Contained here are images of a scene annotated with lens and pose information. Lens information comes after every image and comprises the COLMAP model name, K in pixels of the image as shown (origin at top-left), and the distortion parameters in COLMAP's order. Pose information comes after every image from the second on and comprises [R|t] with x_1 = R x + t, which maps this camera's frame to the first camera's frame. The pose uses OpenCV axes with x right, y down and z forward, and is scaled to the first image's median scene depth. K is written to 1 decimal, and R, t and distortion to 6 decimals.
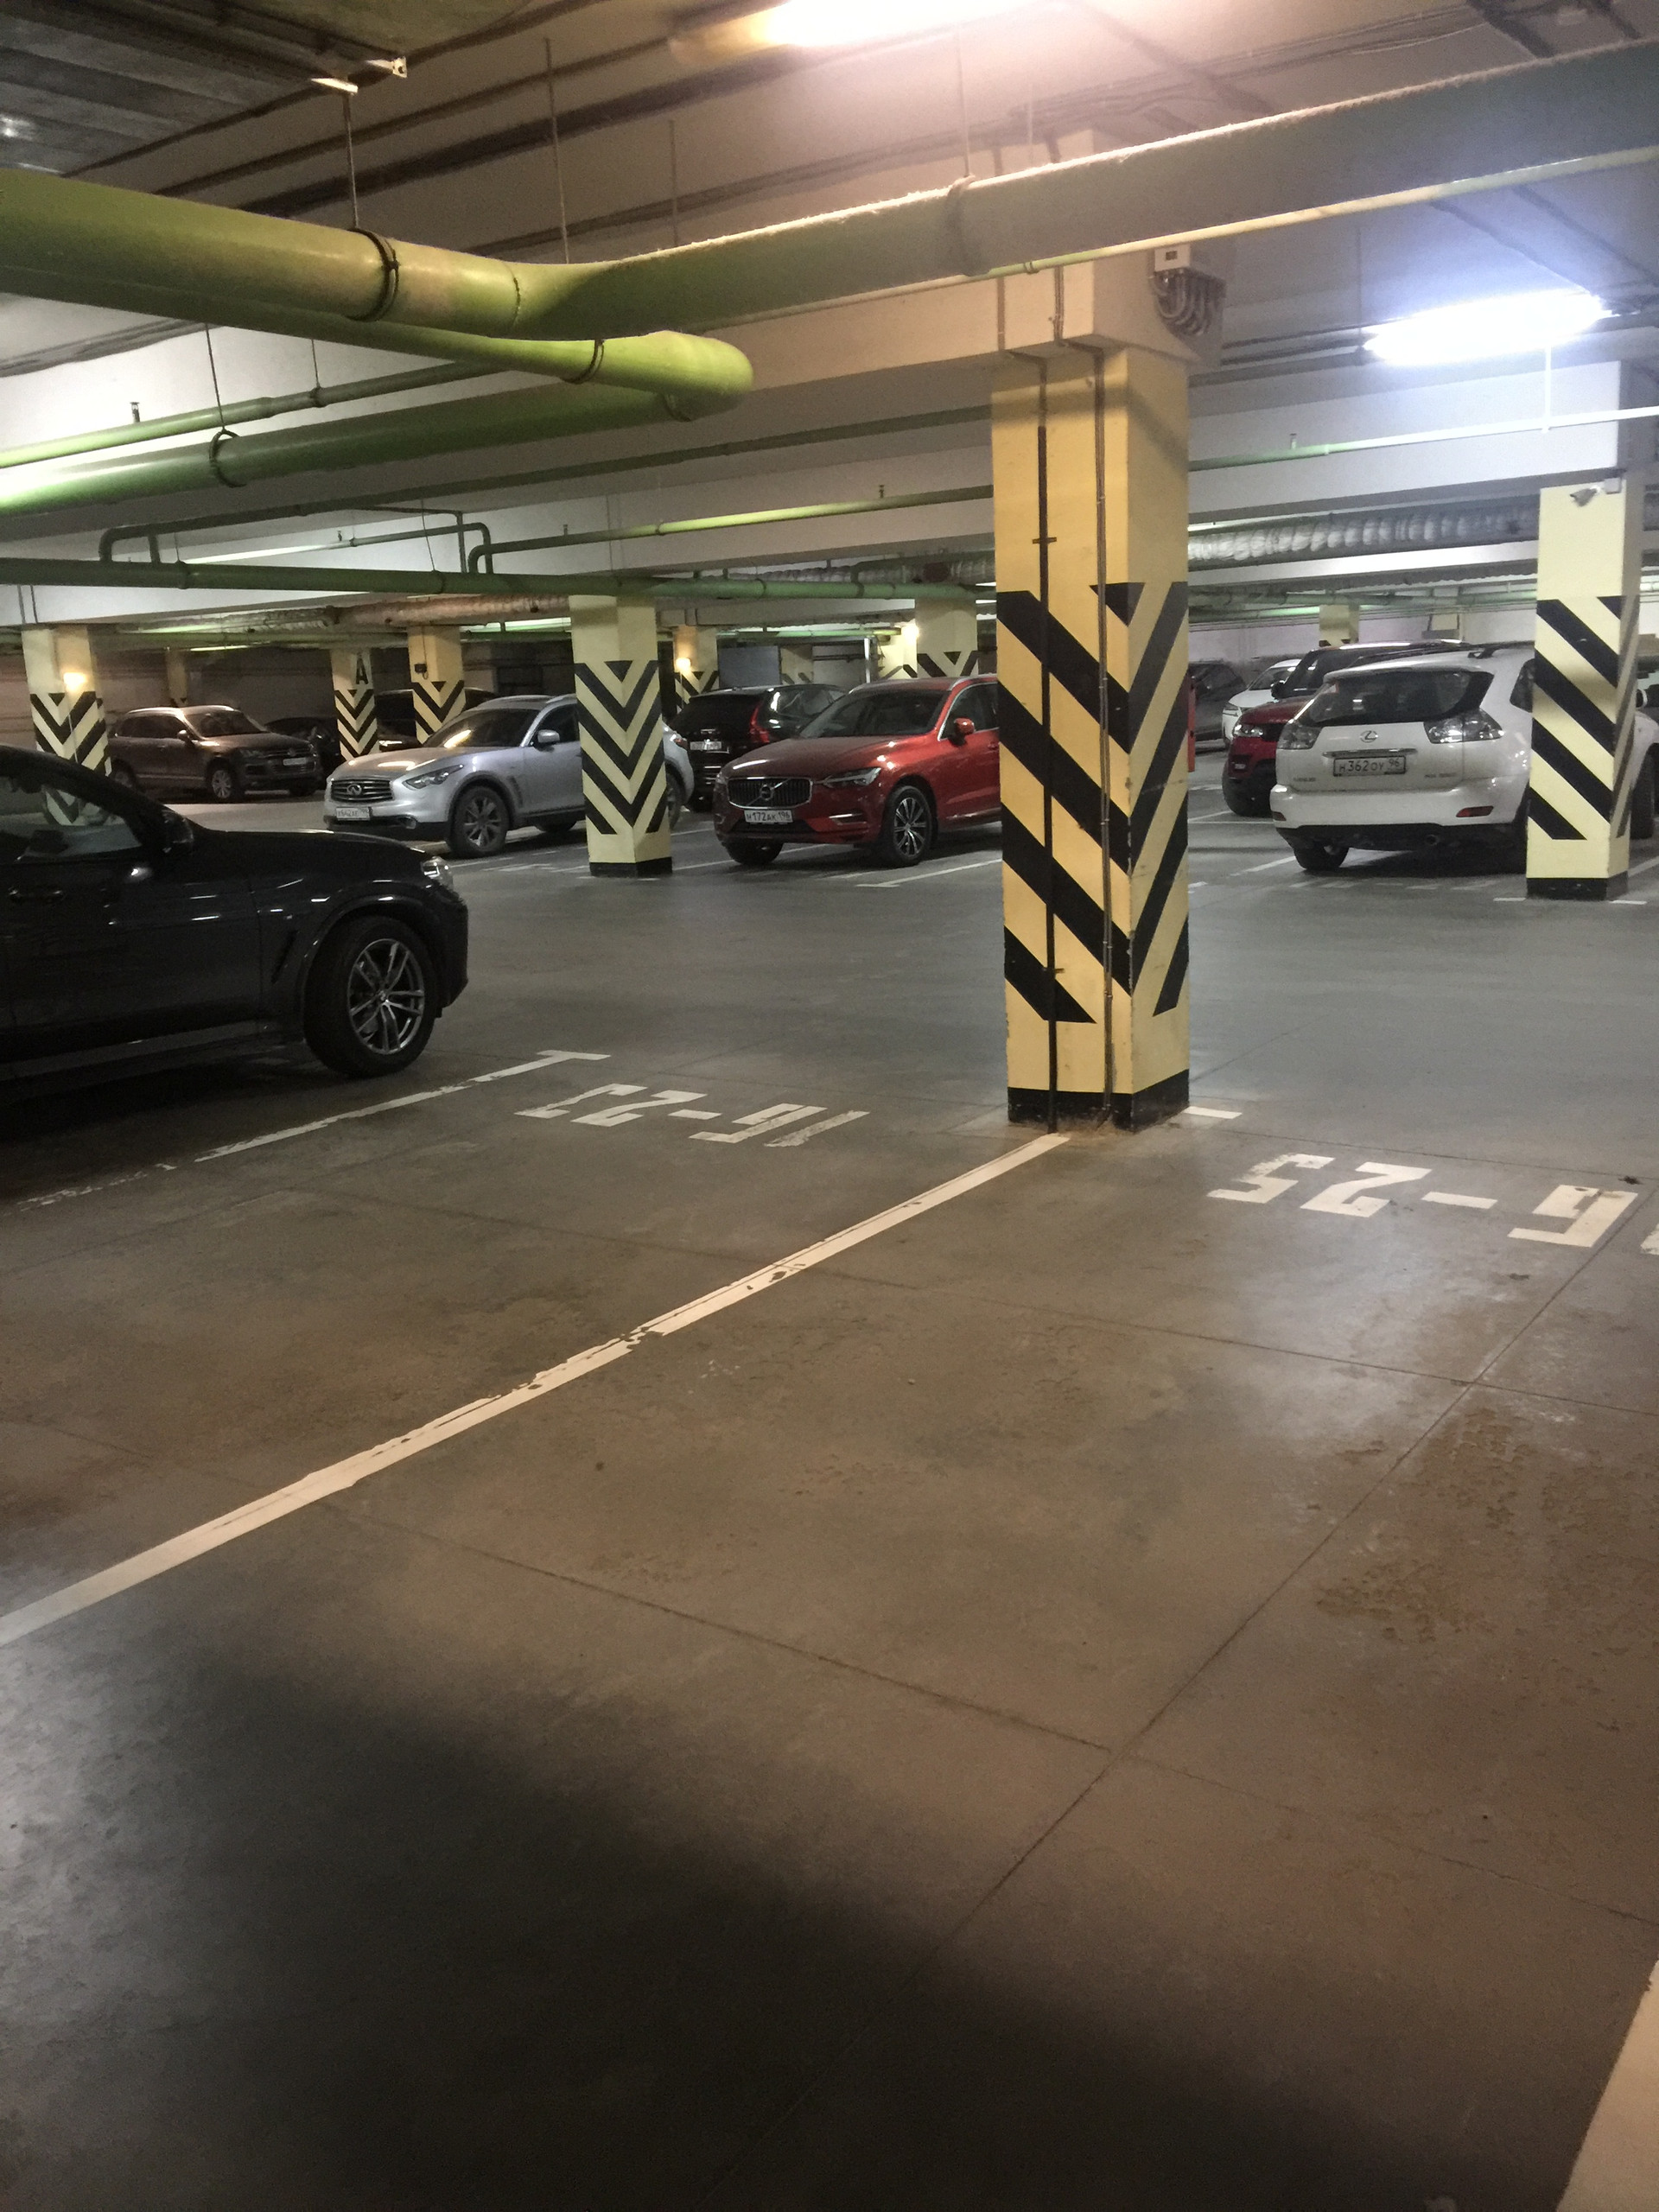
lens RADIAL K [[1870.7, 0, 823.6], [0, 1870.7, 1105.1], [0, 0, 1]] dist [0.068236, -0.109389]
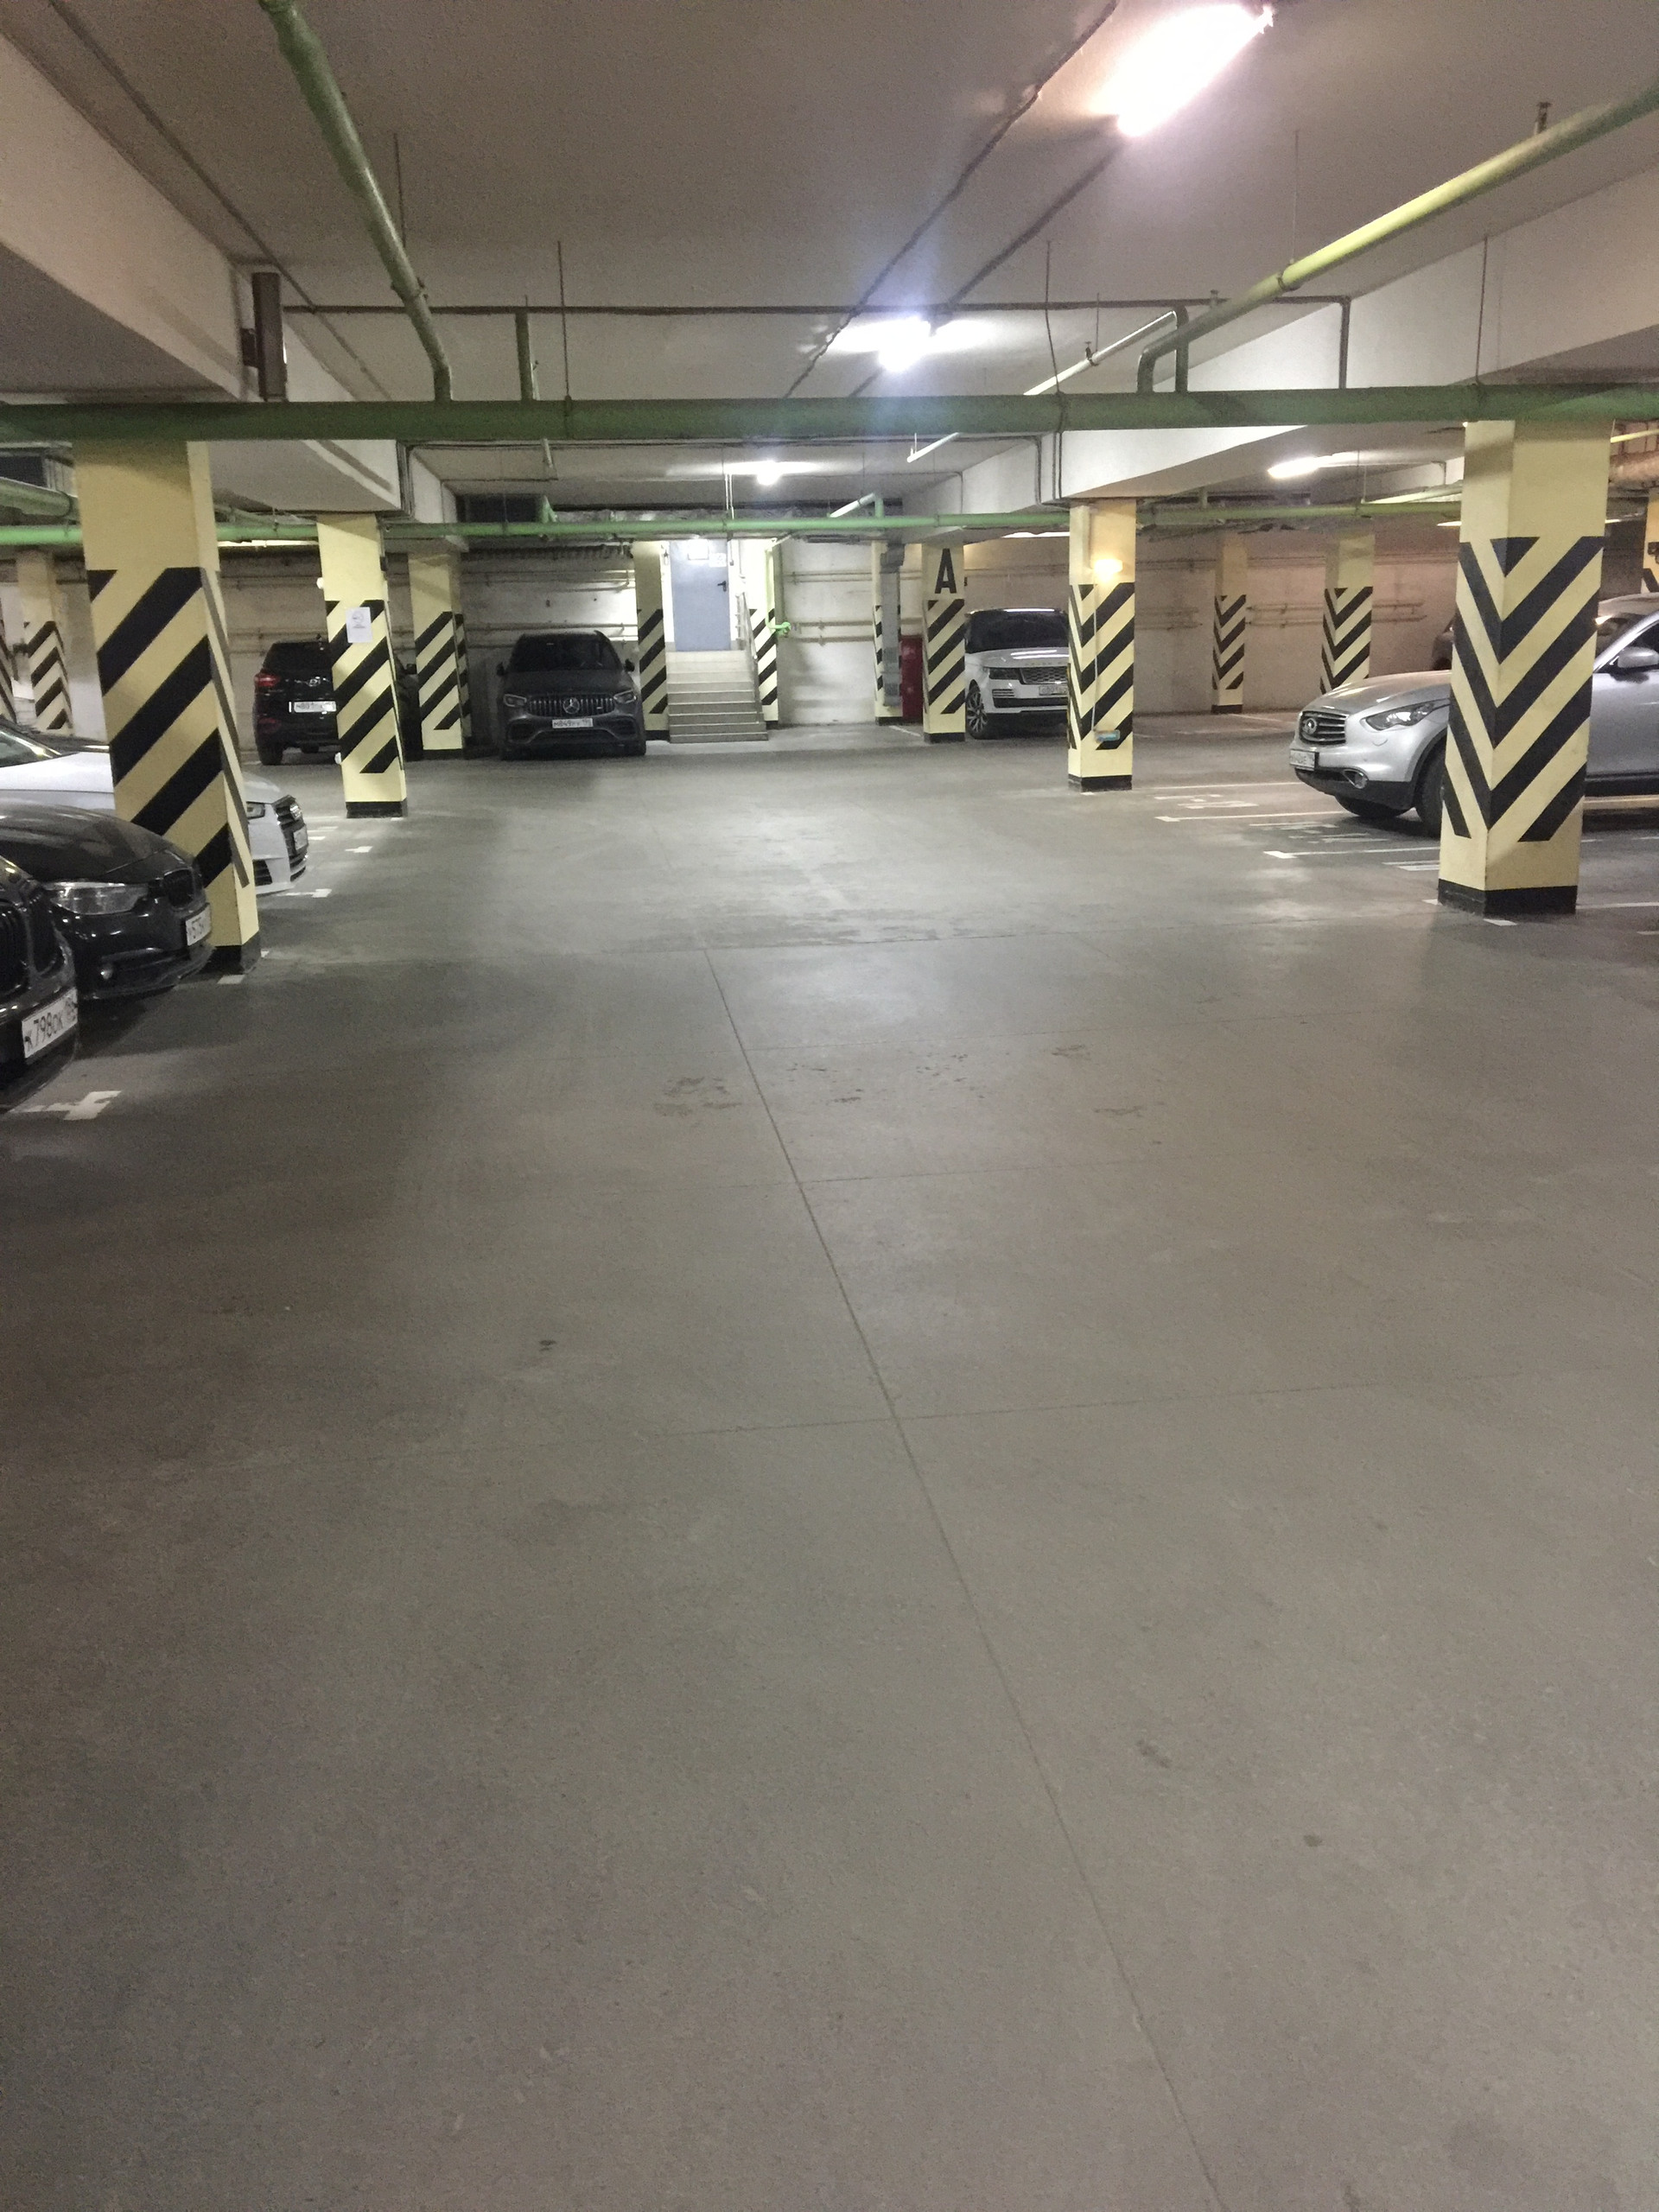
lens RADIAL K [[1870.7, 0, 828.6], [0, 1870.7, 1110.2], [0, 0, 1]] dist [0.068236, -0.109389]
pose [[0.664427, 0.213189, -0.716302, 0.195011], [-0.167919, 0.976530, 0.134881, -0.105734], [0.728245, 0.030662, 0.684631, 0.446686]]
